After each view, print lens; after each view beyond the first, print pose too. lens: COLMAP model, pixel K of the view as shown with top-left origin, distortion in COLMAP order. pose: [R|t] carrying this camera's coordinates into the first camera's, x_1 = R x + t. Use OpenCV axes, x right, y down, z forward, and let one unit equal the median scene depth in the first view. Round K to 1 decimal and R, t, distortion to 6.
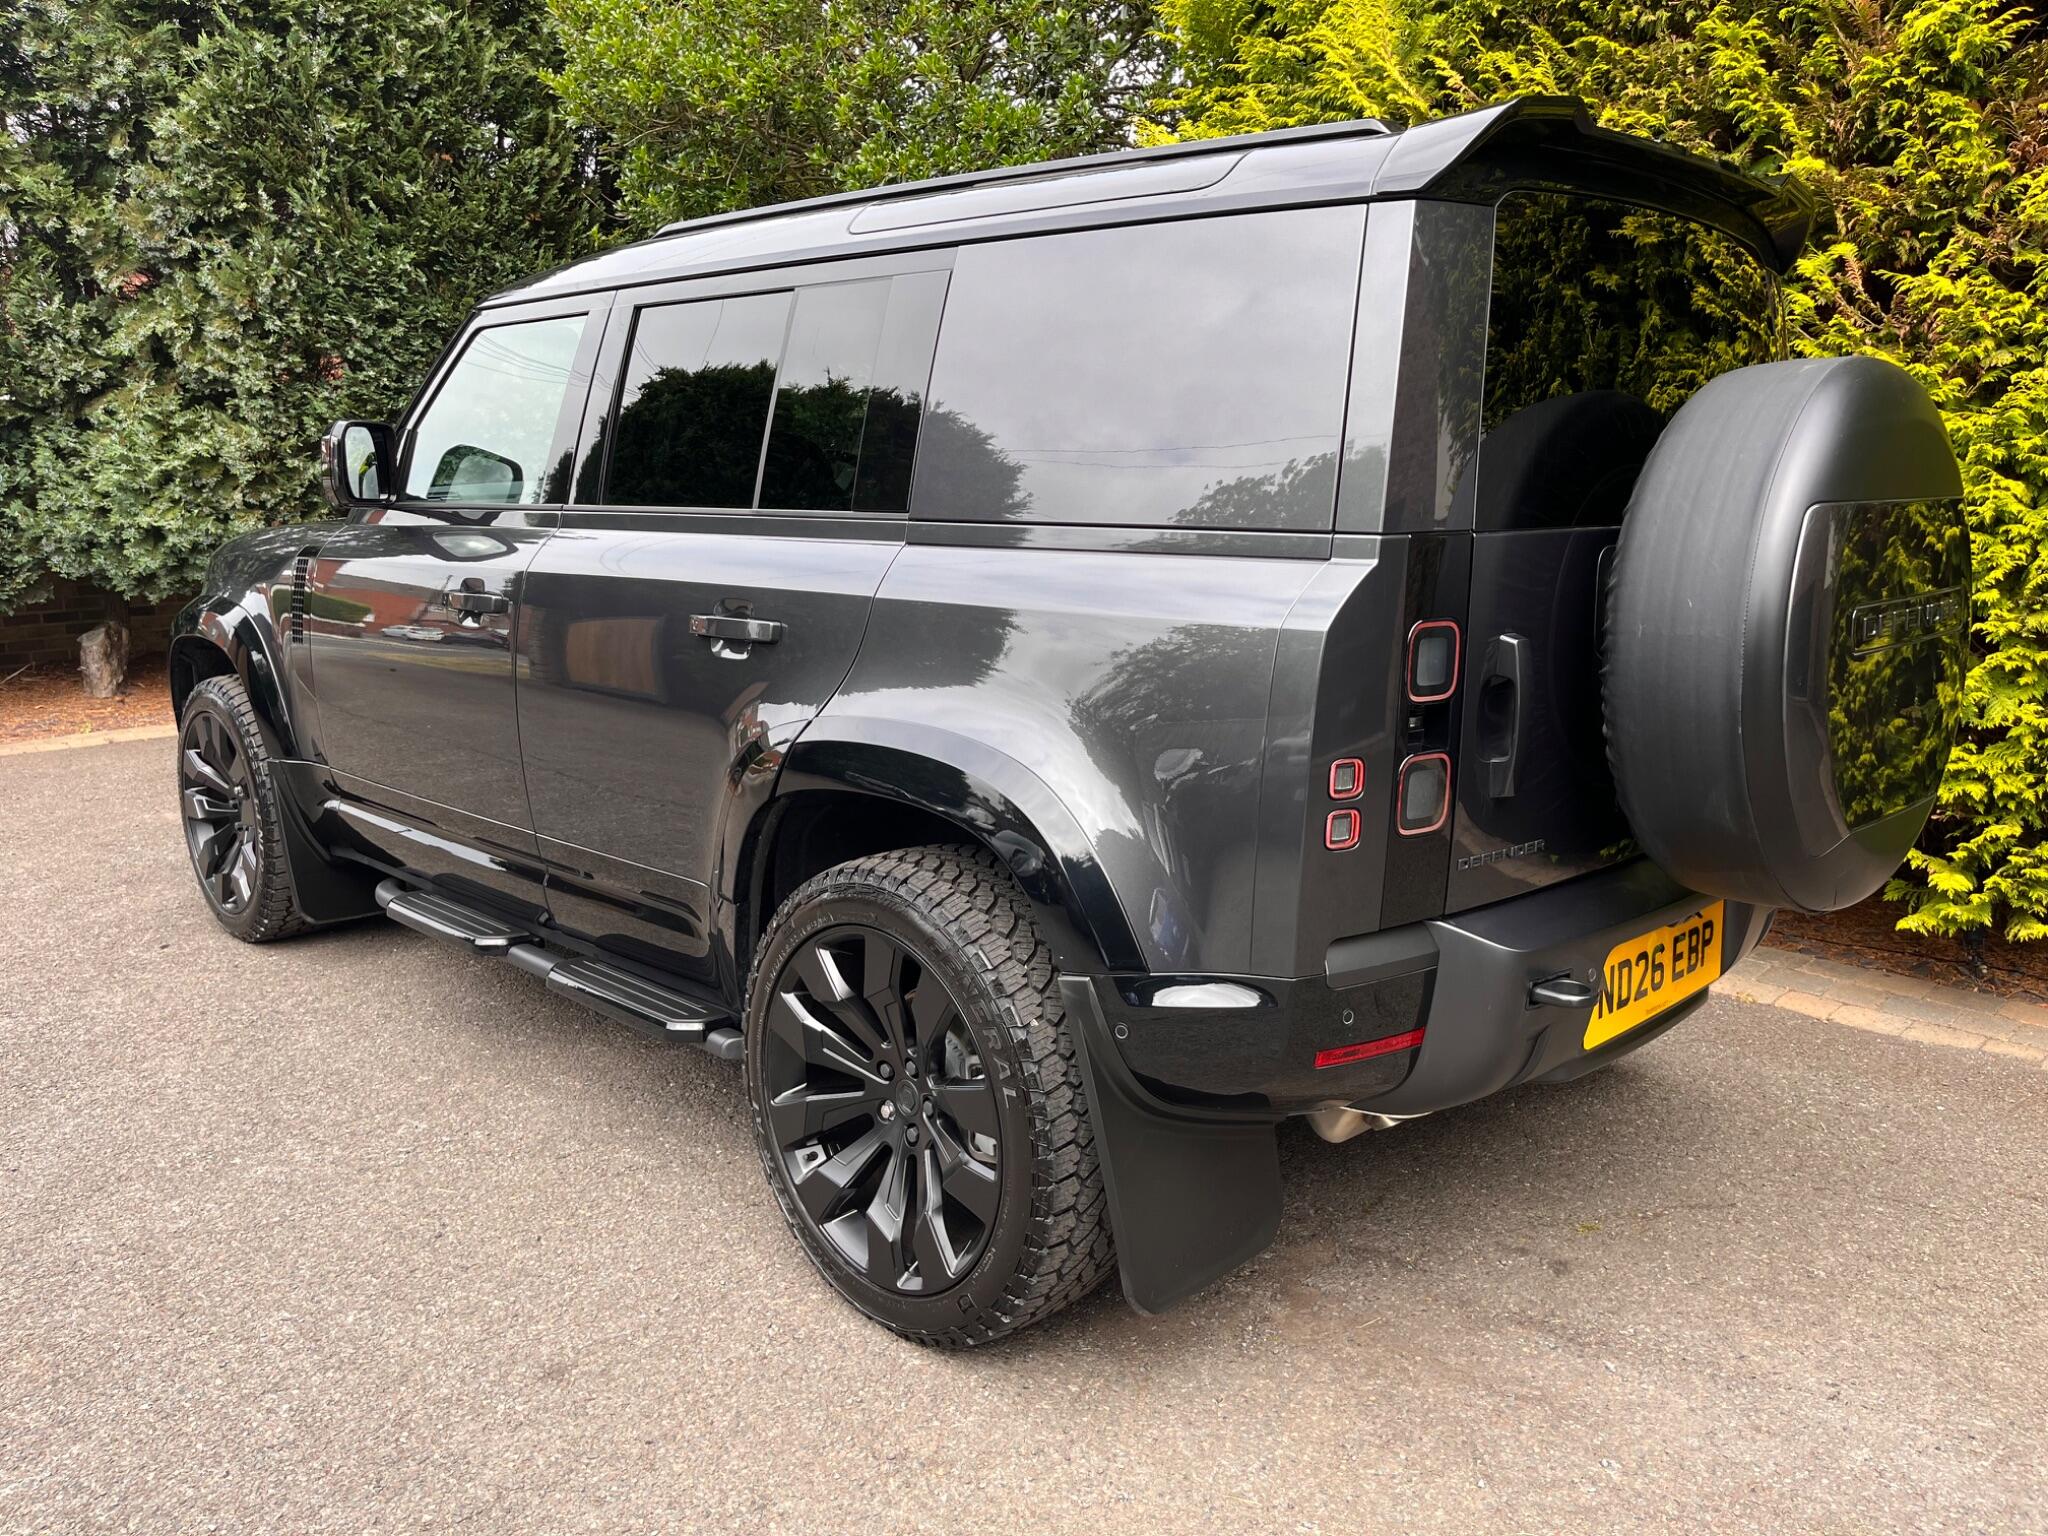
lens RADIAL K [[1544.4, 0, 1030.4], [0, 1544.4, 757.5], [0, 0, 1]] dist [0.077480, -0.113532]
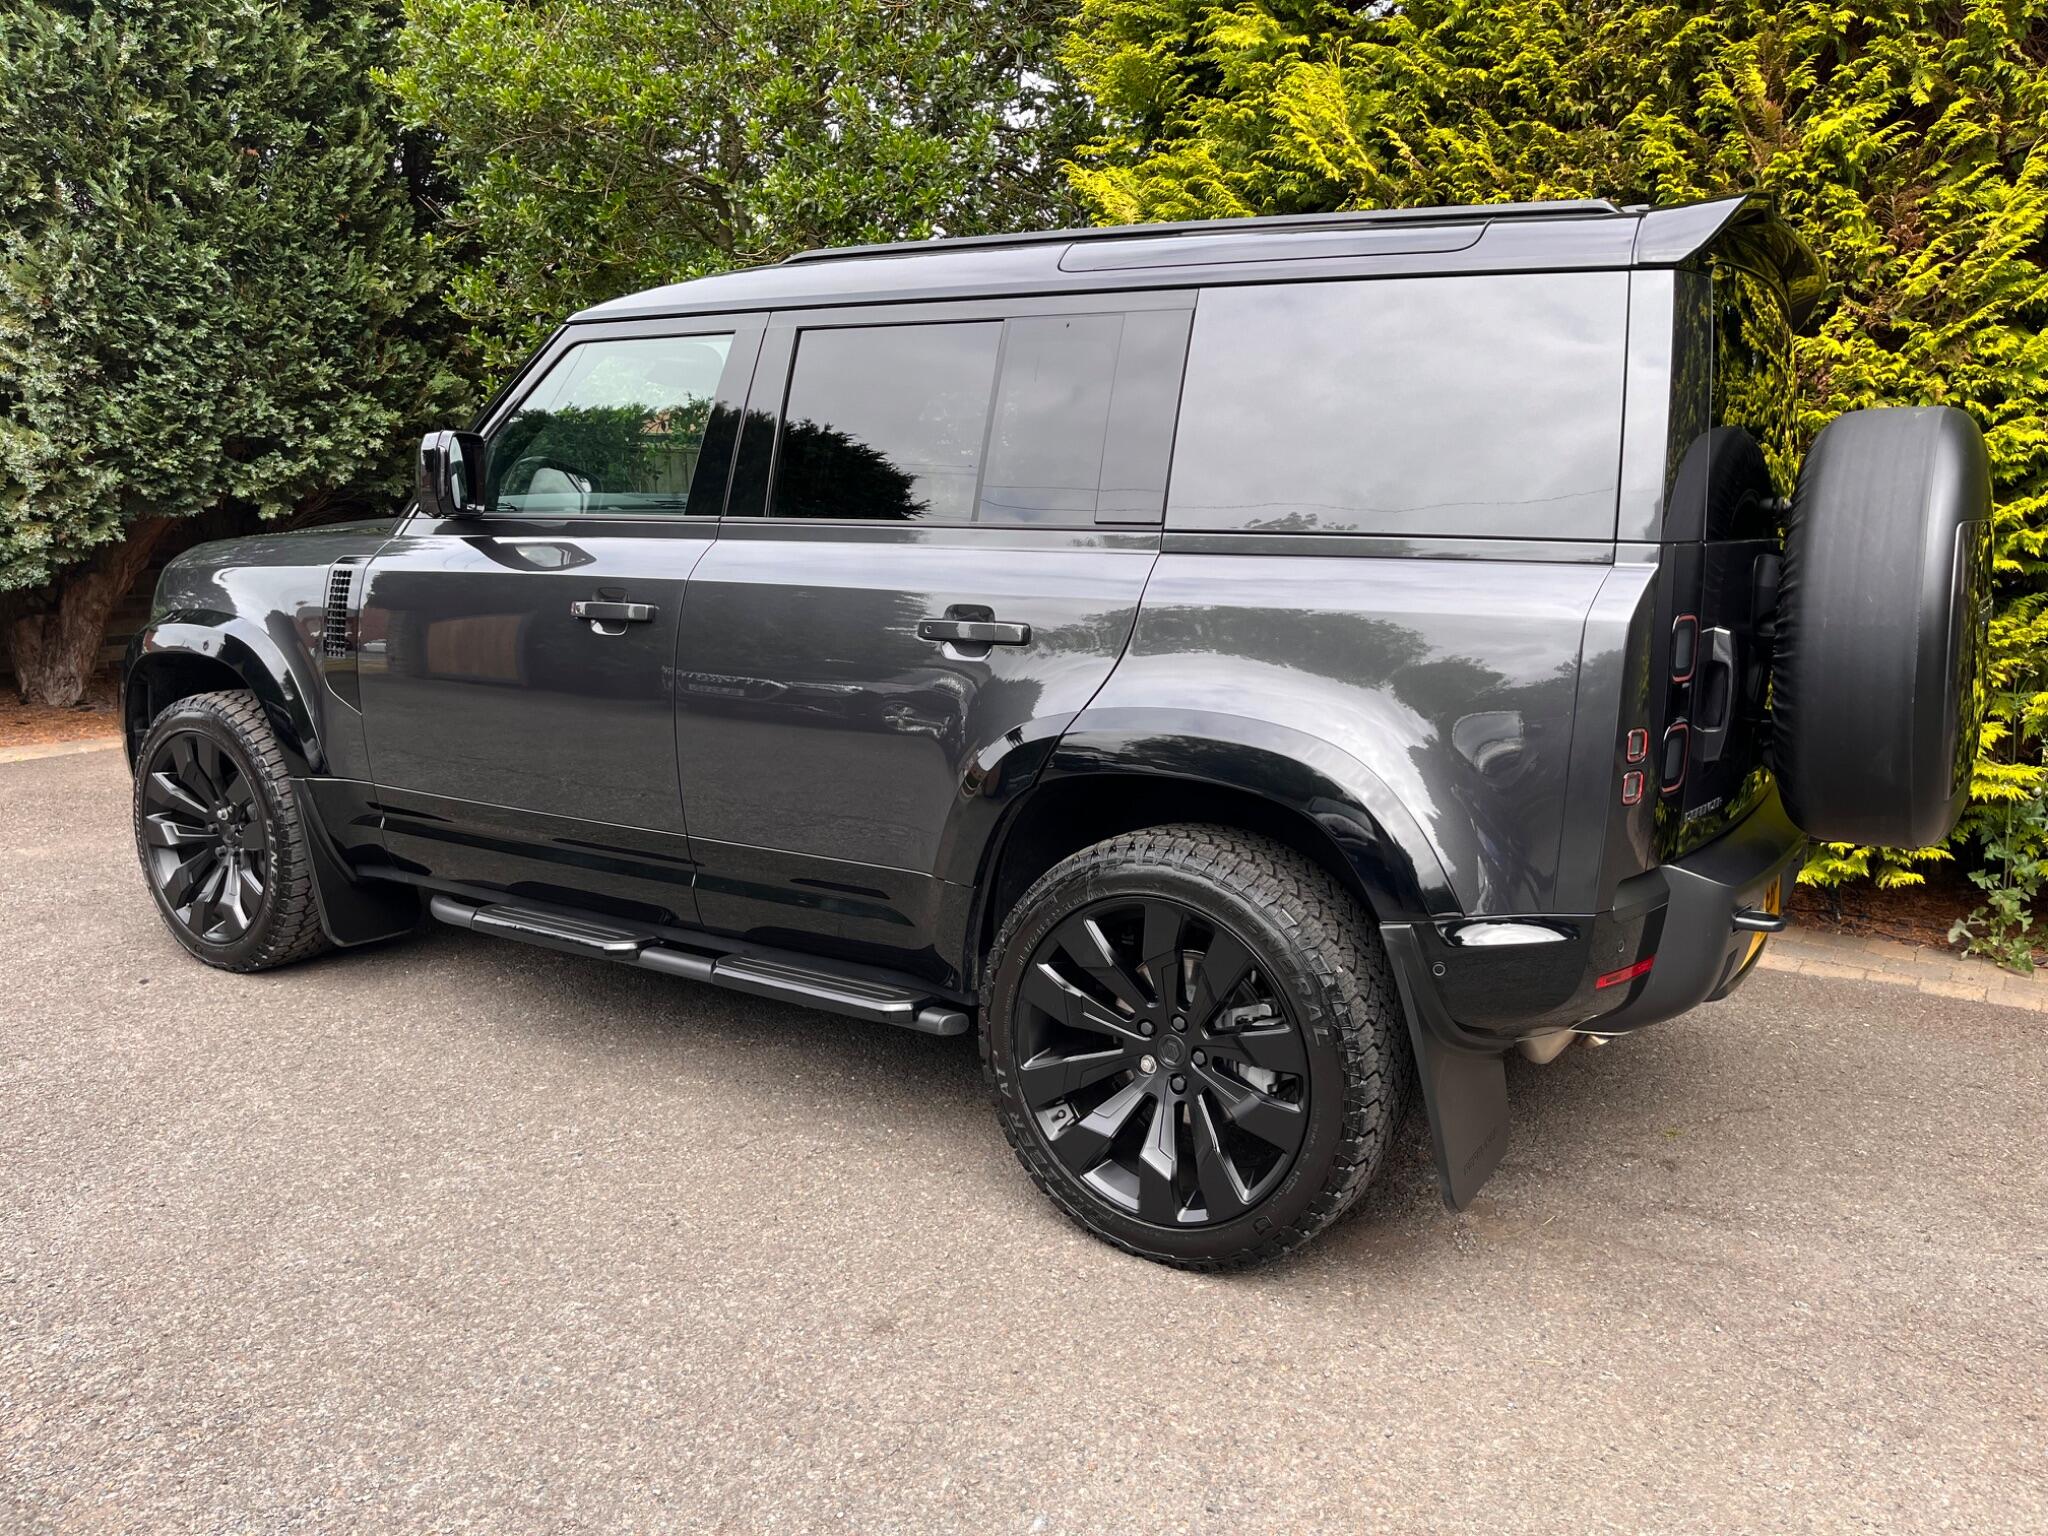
lens RADIAL K [[1544.4, 0, 1035.9], [0, 1544.4, 756.3], [0, 0, 1]] dist [0.077480, -0.113532]
pose [[0.976956, -0.023134, 0.212184, -0.265721], [0.026245, 0.999585, -0.011856, 0.012625], [-0.211821, 0.017152, 0.977158, -0.043628]]
